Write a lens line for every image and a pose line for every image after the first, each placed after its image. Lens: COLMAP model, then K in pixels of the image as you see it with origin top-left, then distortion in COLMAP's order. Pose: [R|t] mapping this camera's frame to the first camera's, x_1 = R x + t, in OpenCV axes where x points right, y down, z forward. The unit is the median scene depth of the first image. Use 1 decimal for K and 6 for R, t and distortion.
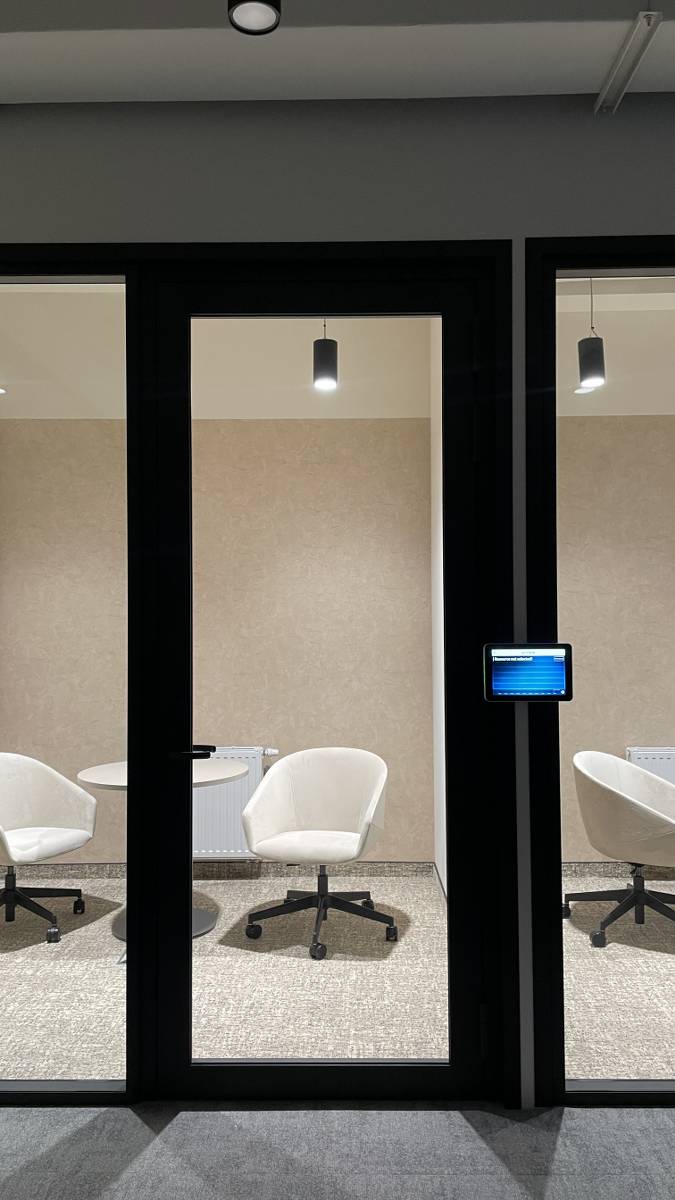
lens RADIAL K [[910.3, 0, 337.5], [0, 910.3, 600.0], [0, 0, 1]] dist [0.102966, -0.137108]
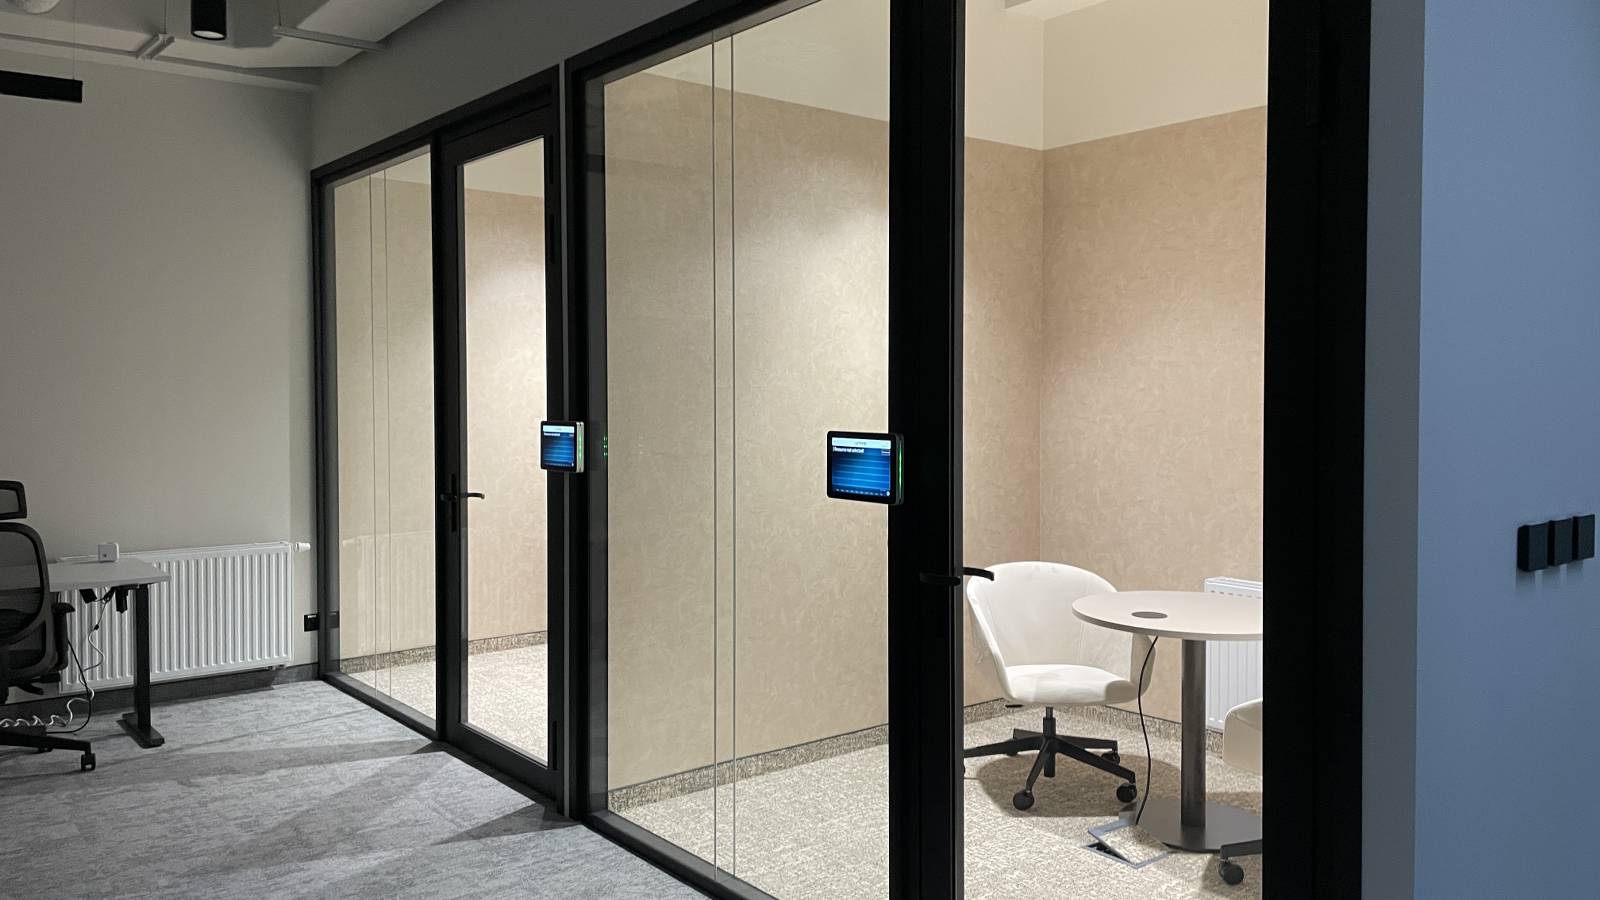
lens RADIAL K [[1213.7, 0, 822.1], [0, 1213.7, 430.1], [0, 0, 1]] dist [0.102966, -0.137108]
pose [[0.642301, 0.028403, -0.765926, 1.545001], [0.012980, 0.998767, 0.047922, -0.010395], [0.766342, -0.040722, 0.641140, 0.263668]]
